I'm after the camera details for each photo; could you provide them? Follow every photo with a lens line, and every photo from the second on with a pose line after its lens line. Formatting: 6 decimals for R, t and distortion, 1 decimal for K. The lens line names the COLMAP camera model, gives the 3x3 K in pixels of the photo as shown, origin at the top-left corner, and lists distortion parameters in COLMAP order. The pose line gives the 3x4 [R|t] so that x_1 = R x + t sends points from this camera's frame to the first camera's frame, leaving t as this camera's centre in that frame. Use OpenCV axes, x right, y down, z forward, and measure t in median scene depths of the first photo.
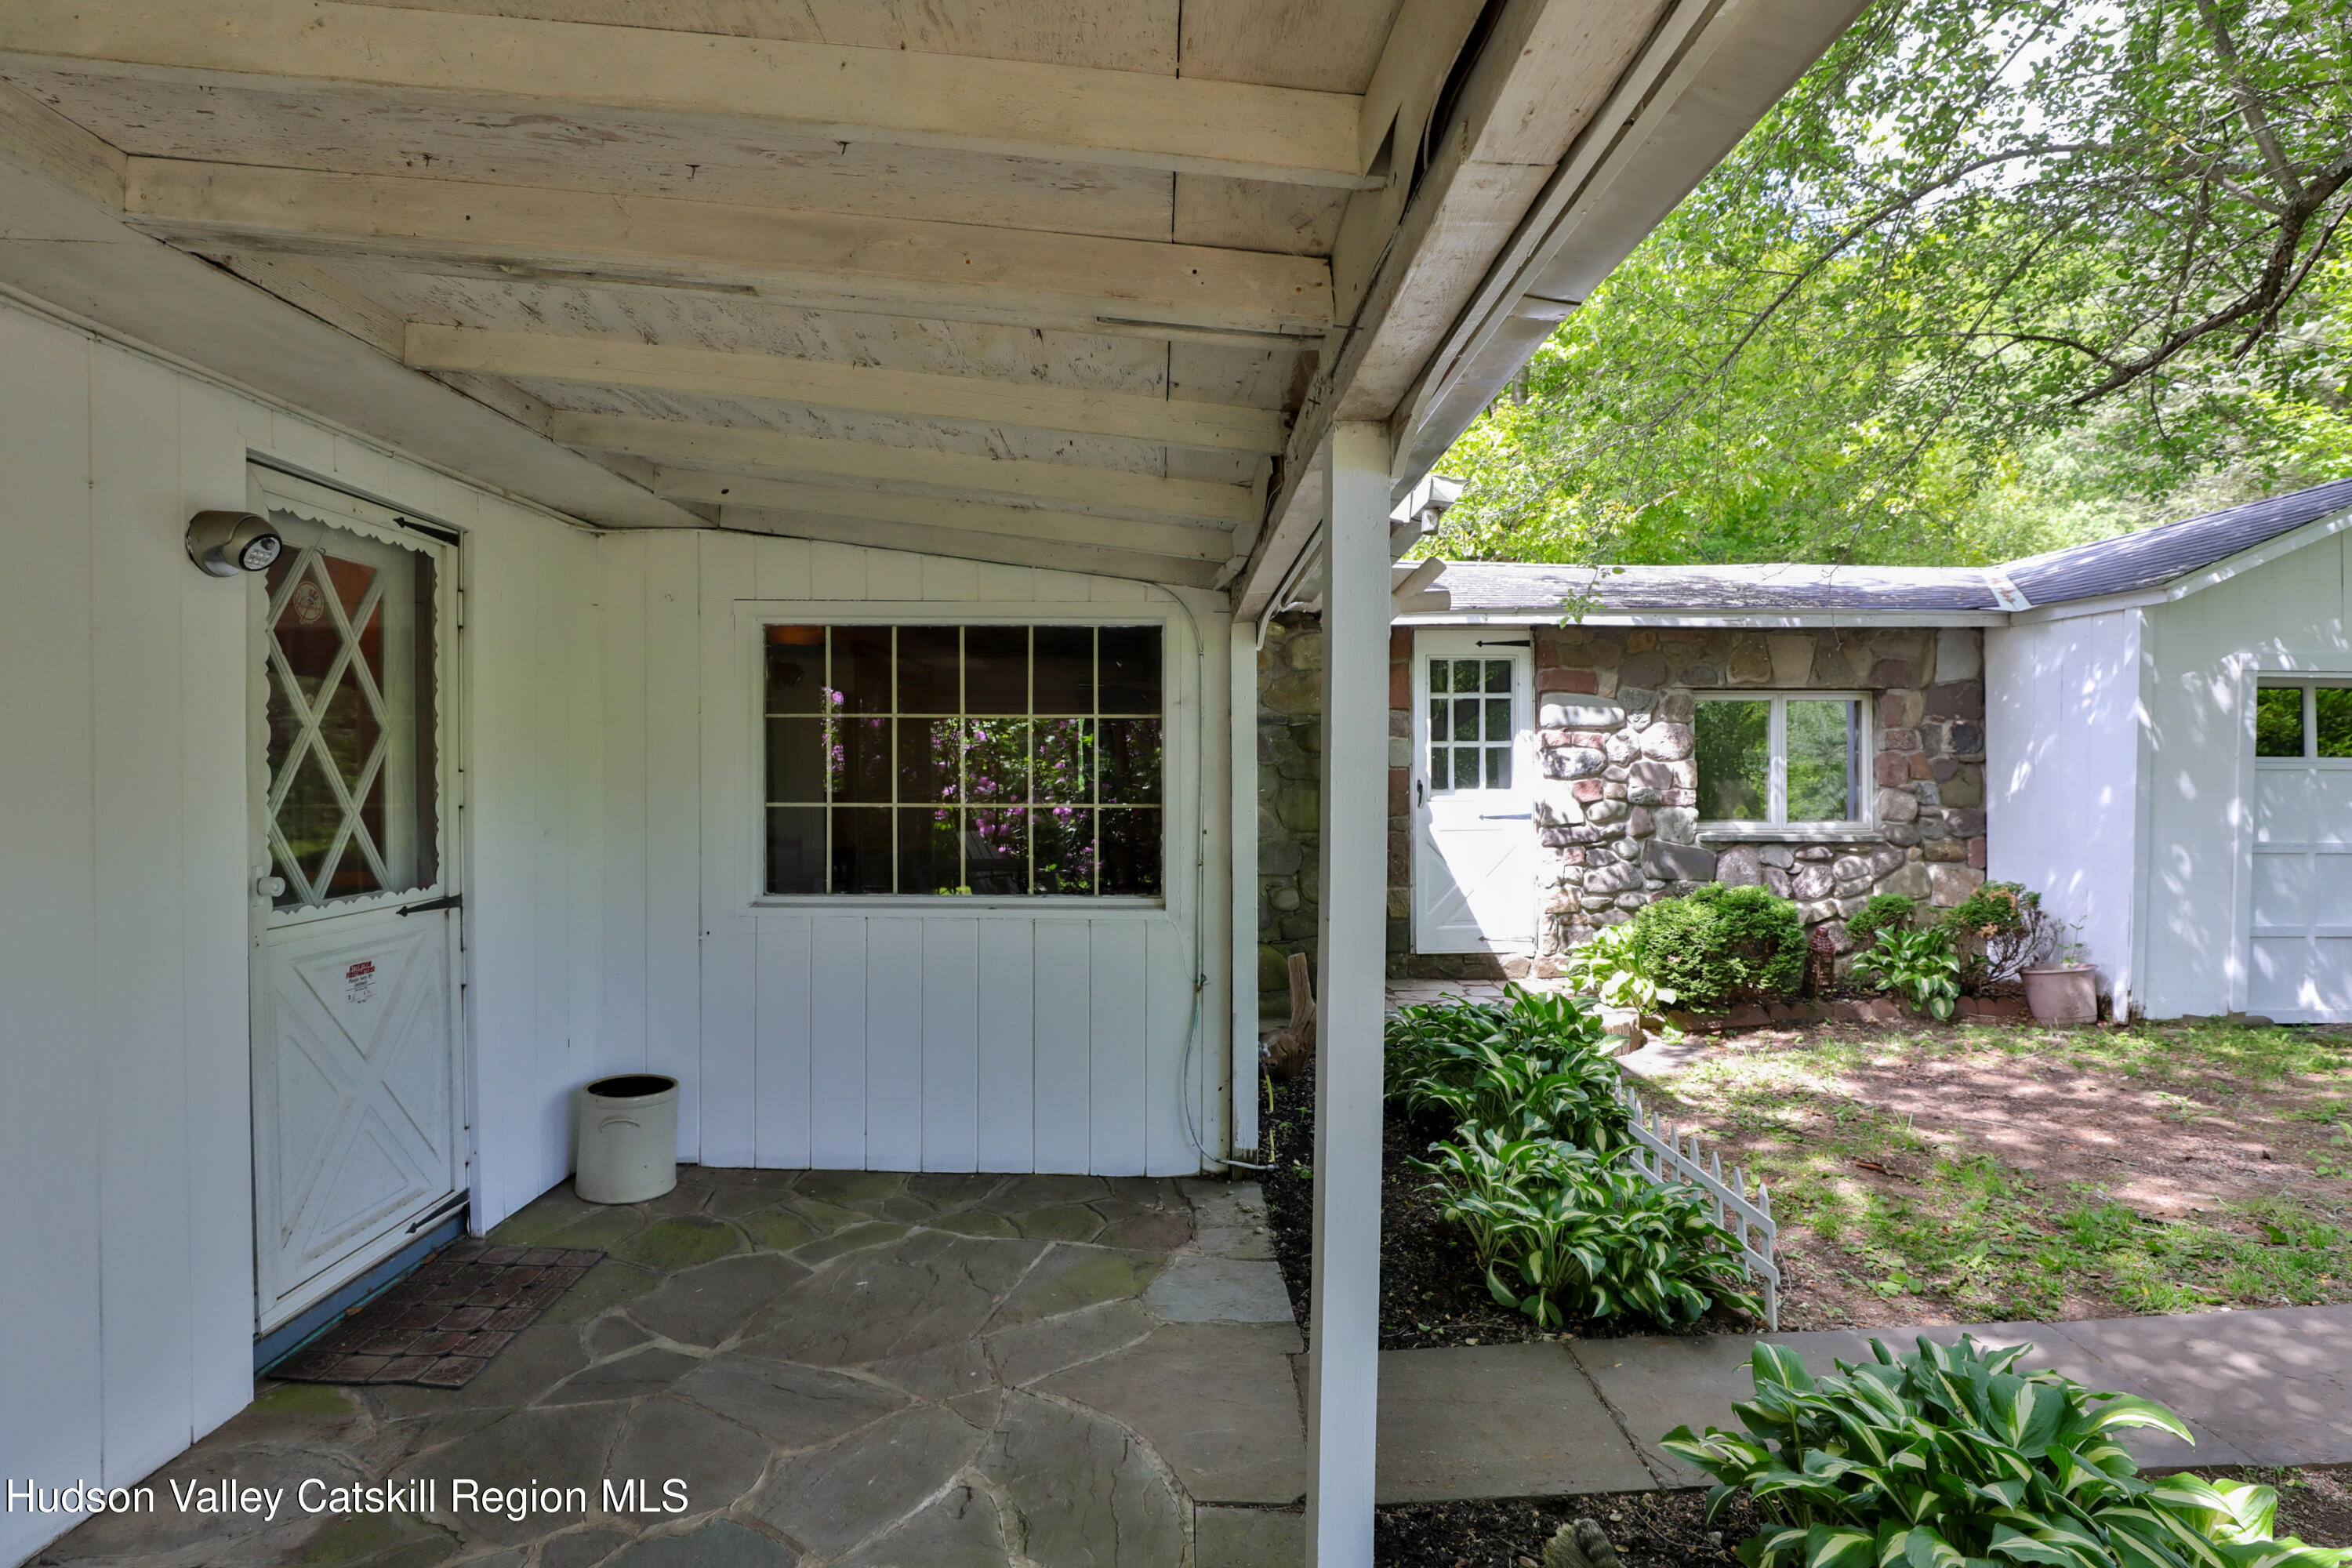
lens RADIAL K [[1166.3, 0, 1177.6], [0, 1166.3, 778.7], [0, 0, 1]] dist [-0.019943, 0.000391]
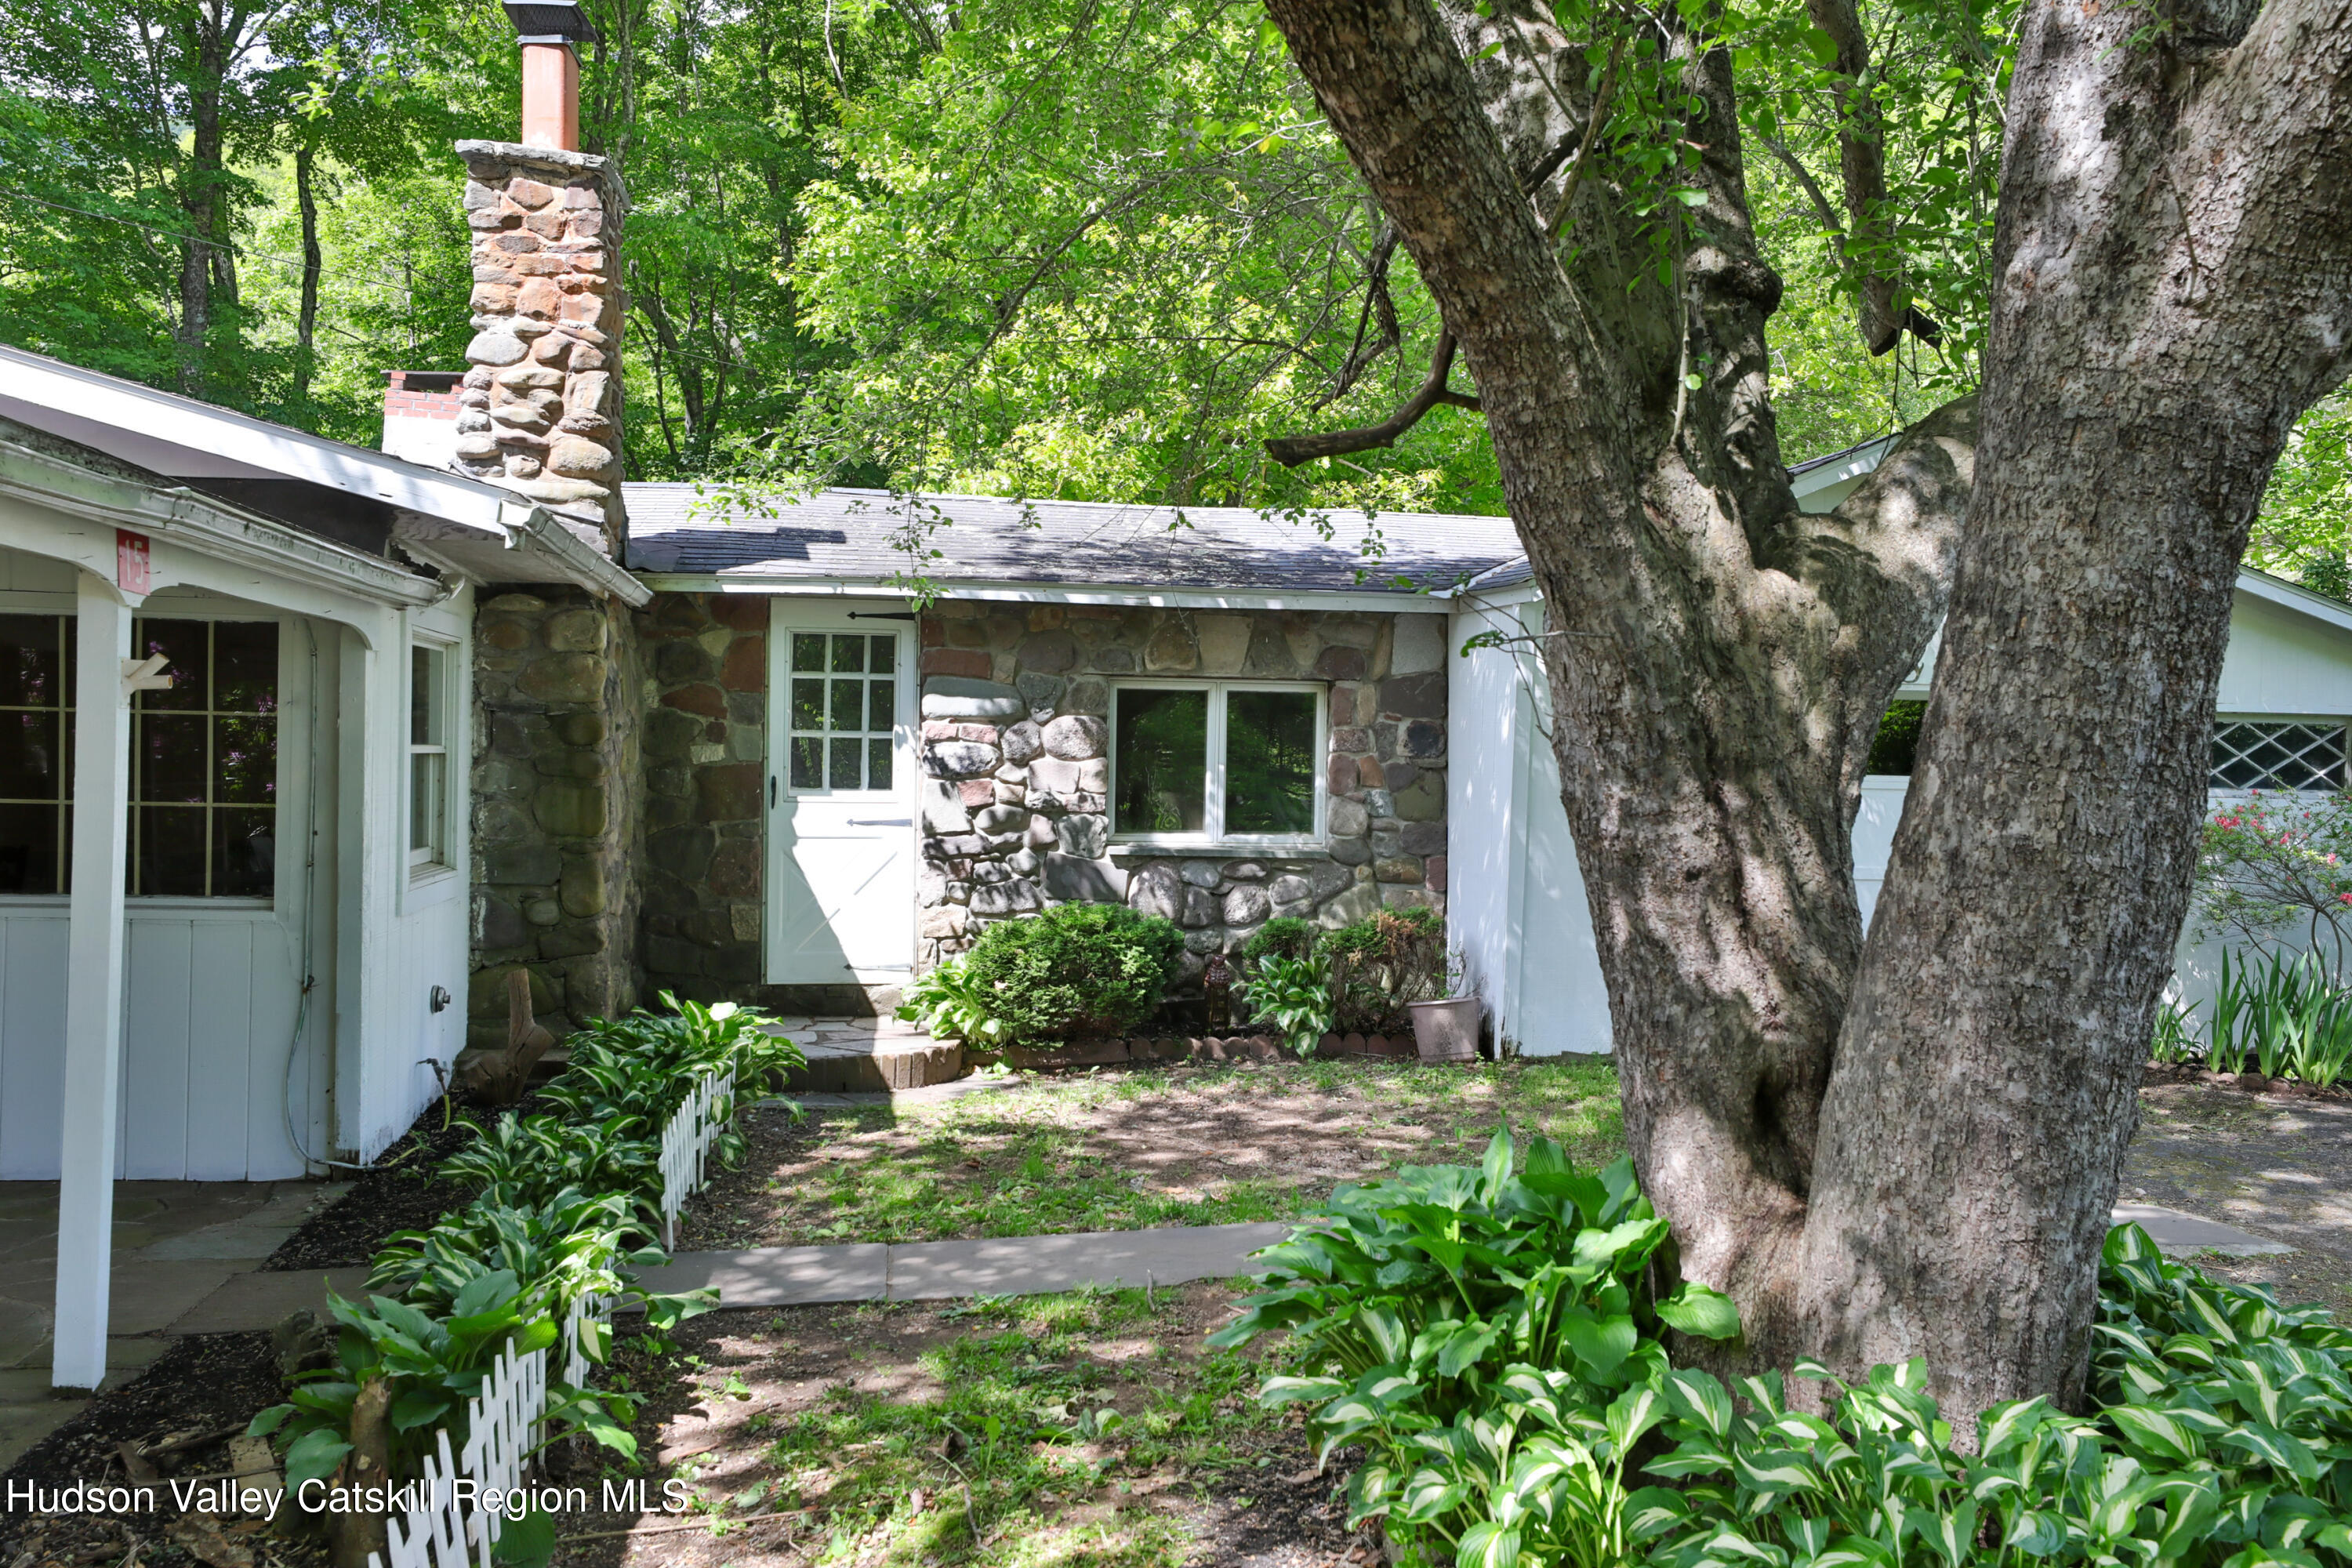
lens RADIAL K [[1961.8, 0, 1171.1], [0, 1961.8, 773.3], [0, 0, 1]] dist [-0.005583, -0.003288]
pose [[0.990768, 0.018973, 0.134238, 0.299321], [-0.020402, 0.999749, 0.009272, -0.020345], [-0.134028, -0.011926, 0.990906, -0.431498]]
